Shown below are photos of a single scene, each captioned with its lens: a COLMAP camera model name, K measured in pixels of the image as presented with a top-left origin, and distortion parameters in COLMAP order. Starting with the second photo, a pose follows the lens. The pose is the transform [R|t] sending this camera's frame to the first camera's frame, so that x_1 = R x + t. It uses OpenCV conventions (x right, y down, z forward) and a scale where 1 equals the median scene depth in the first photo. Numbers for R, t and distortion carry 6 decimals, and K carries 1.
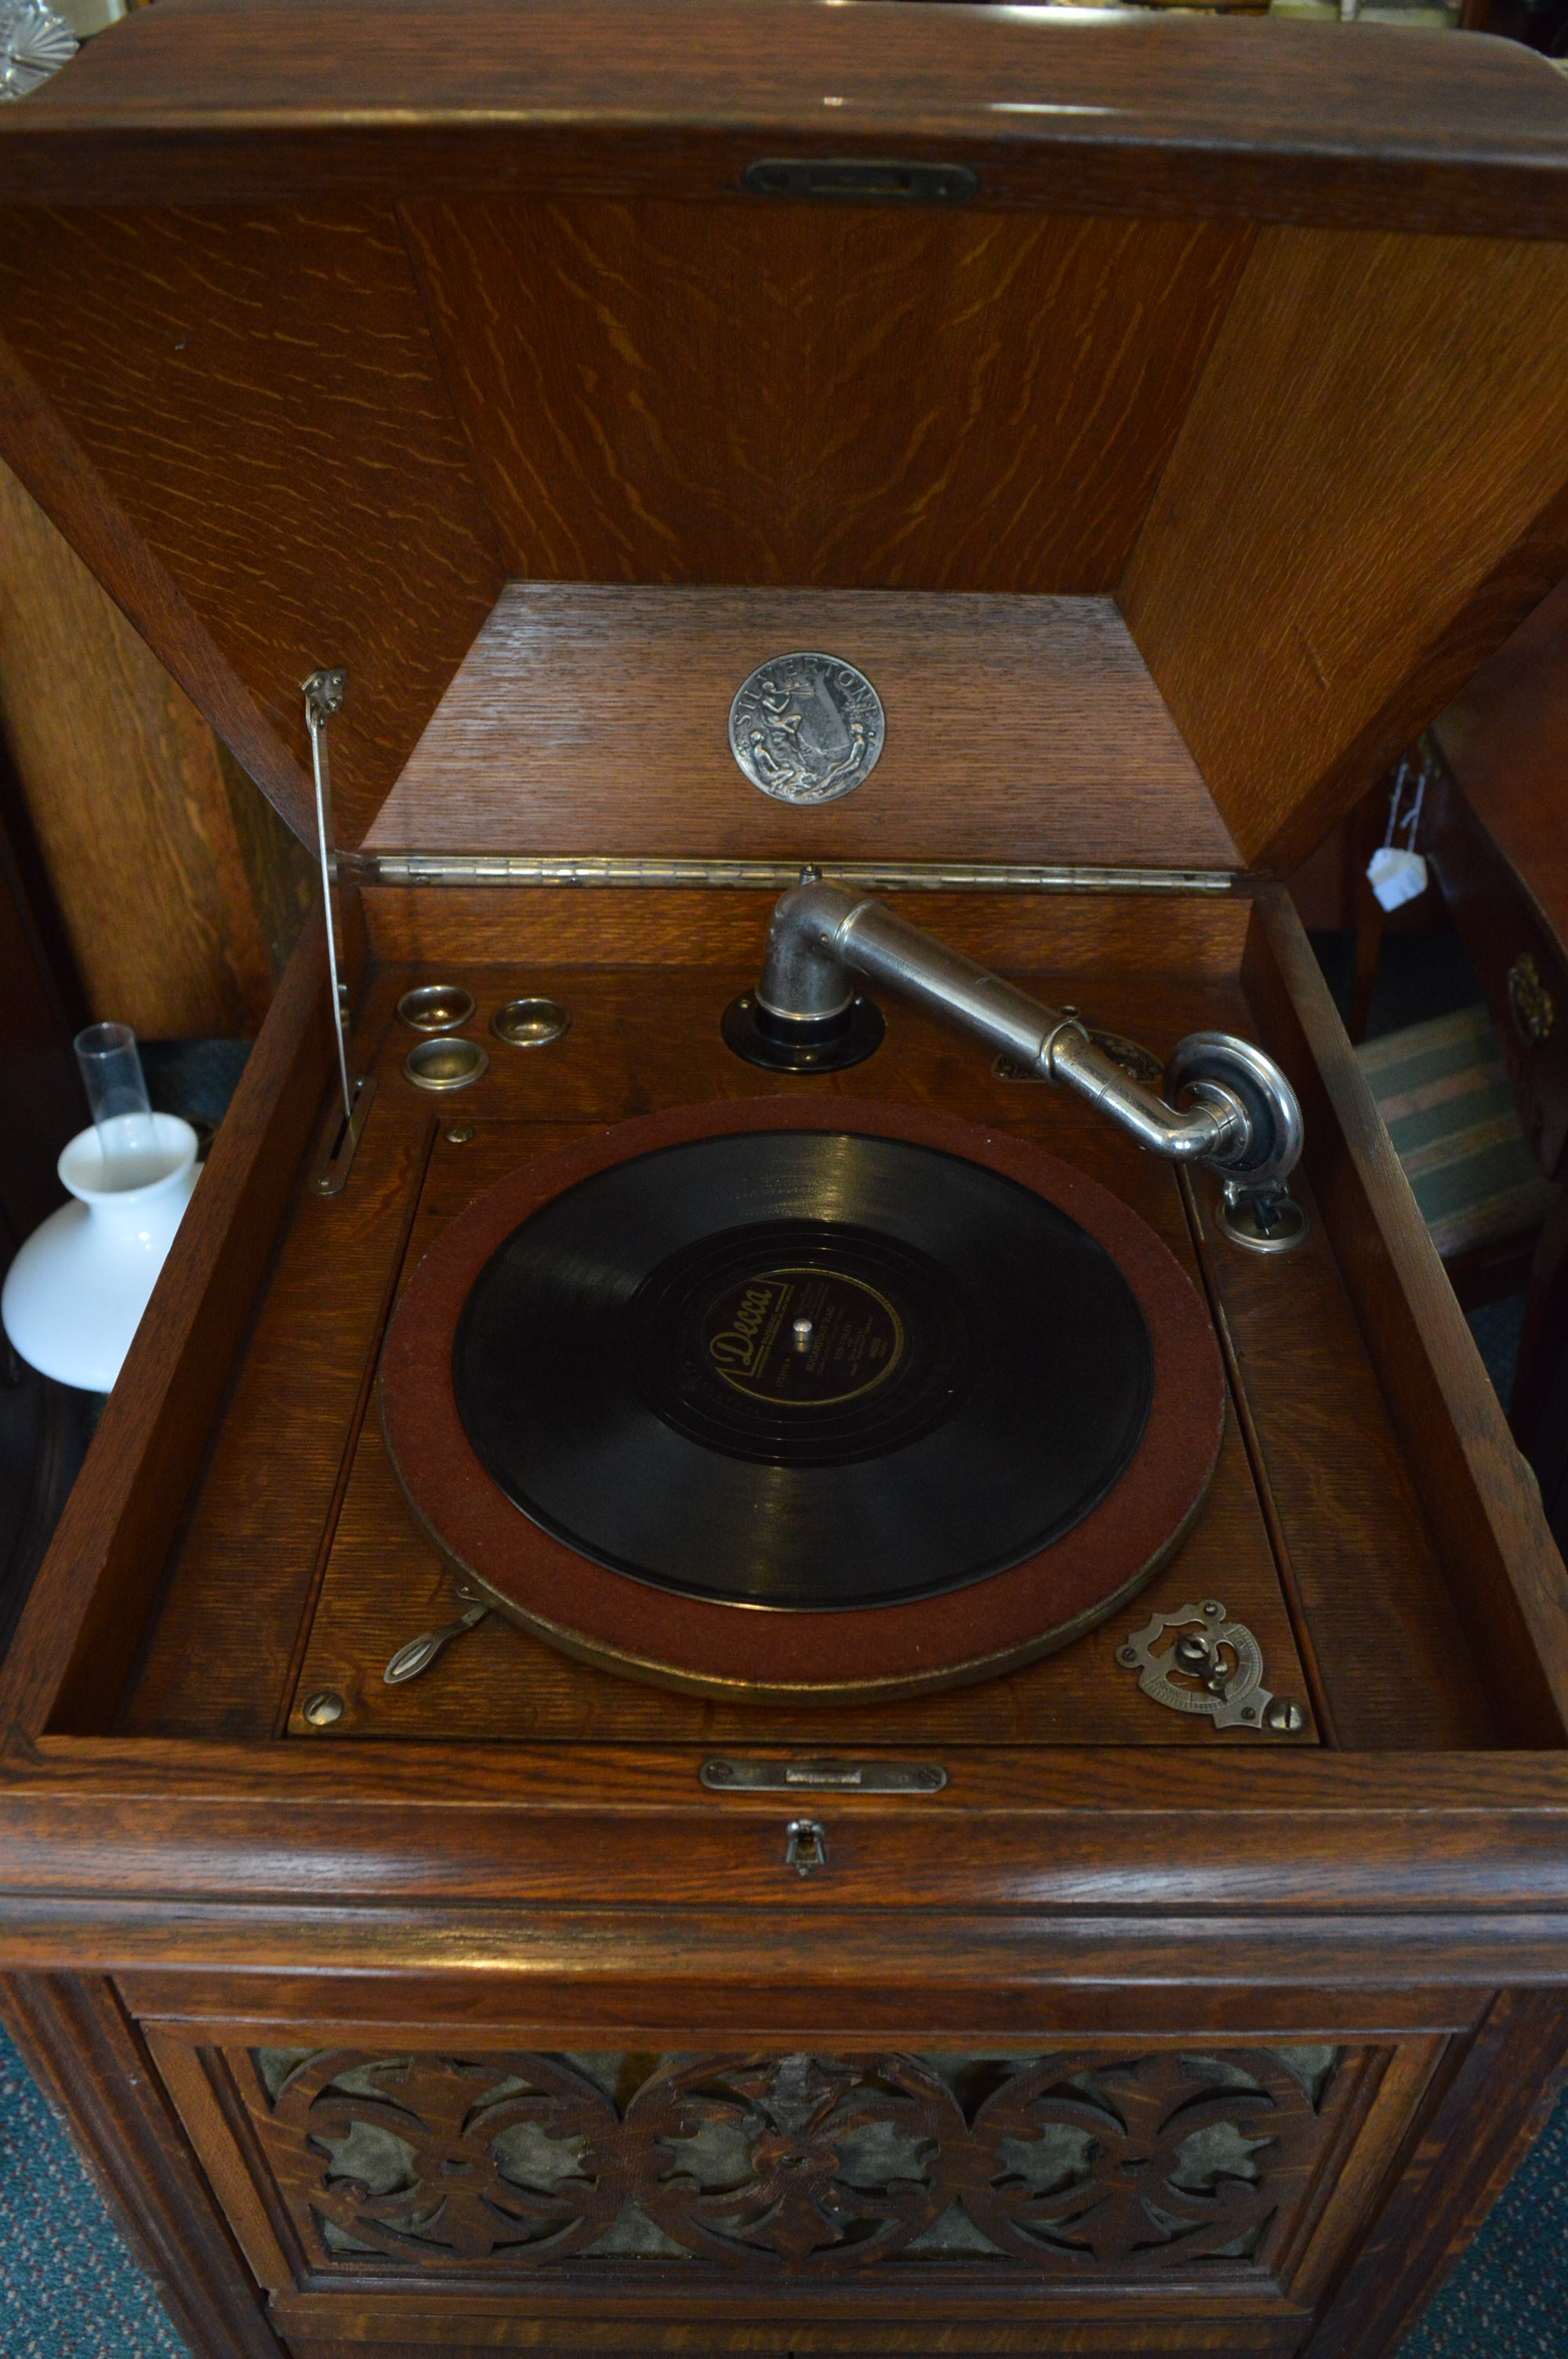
lens RADIAL K [[2185.7, 0, 784.0], [0, 2185.7, 1179.5], [0, 0, 1]] dist [-0.014283, -0.004036]
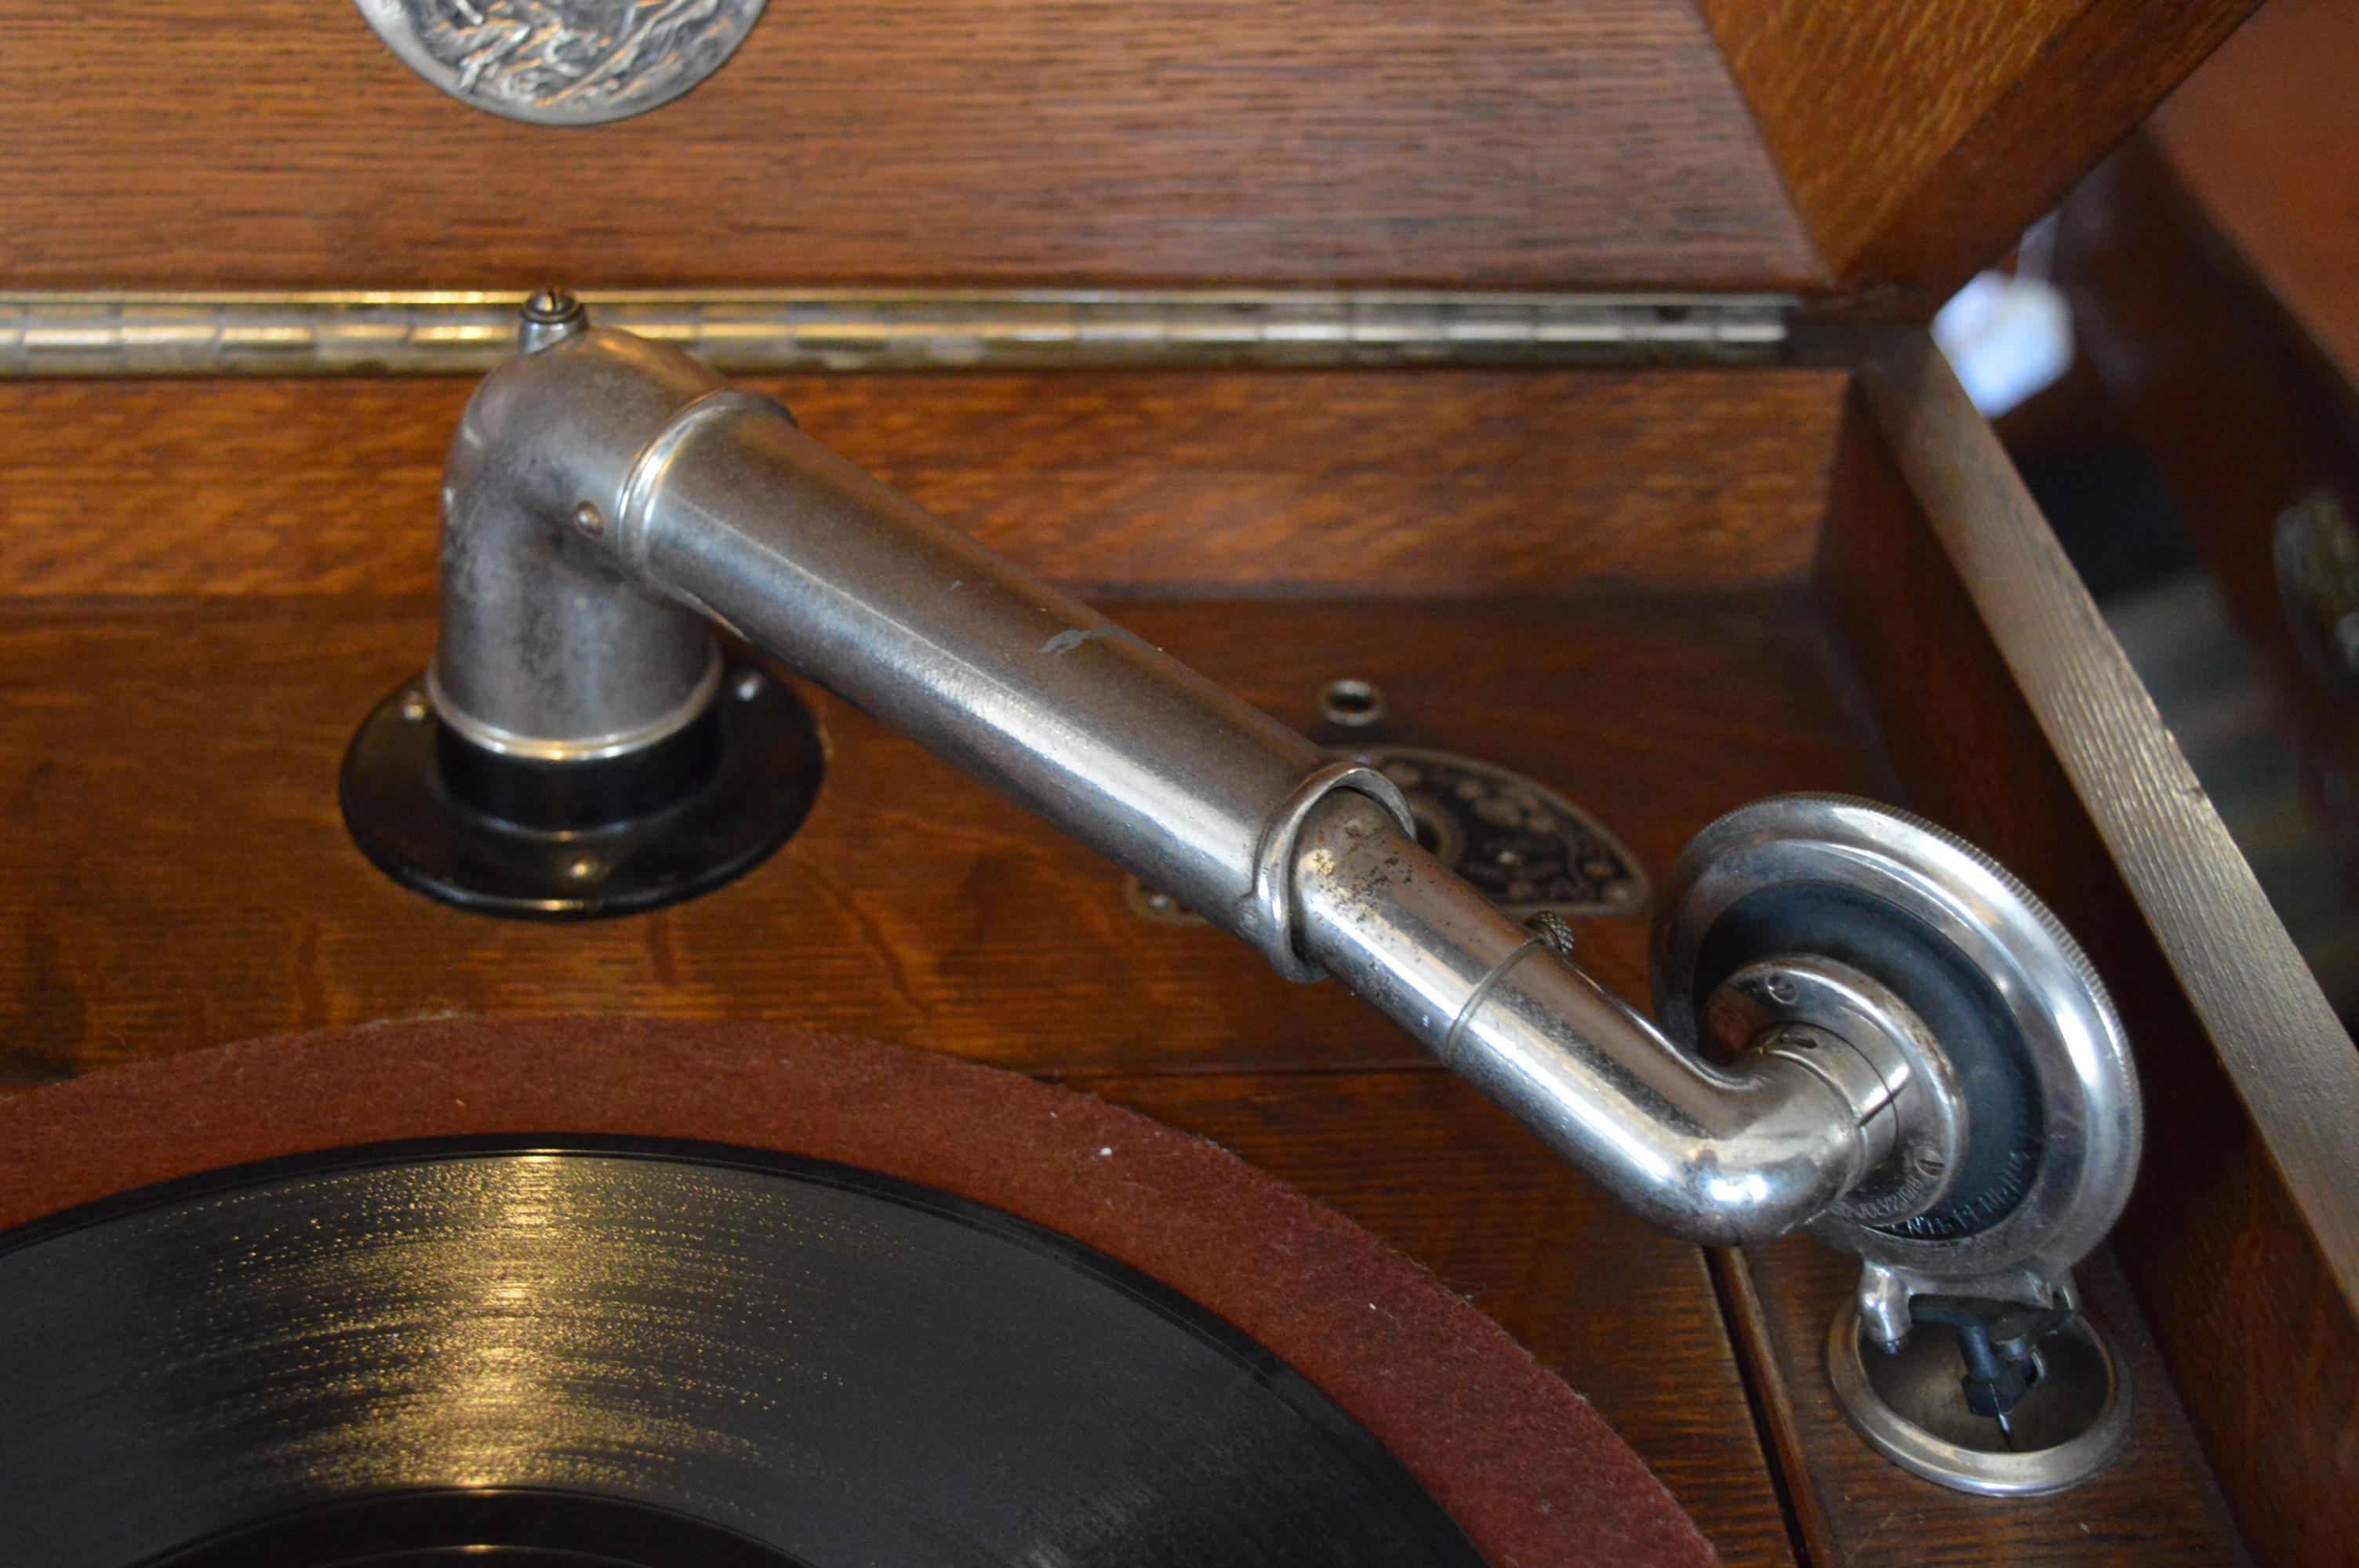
lens RADIAL K [[3140.6, 0, 1179.5], [0, 3140.6, 784.0], [0, 0, 1]] dist [0.033959, -0.002487]
pose [[0.997180, -0.031811, 0.067968, 0.068851], [0.032650, 0.999403, -0.011271, -0.059333], [-0.067569, 0.013459, 0.997624, 0.502387]]
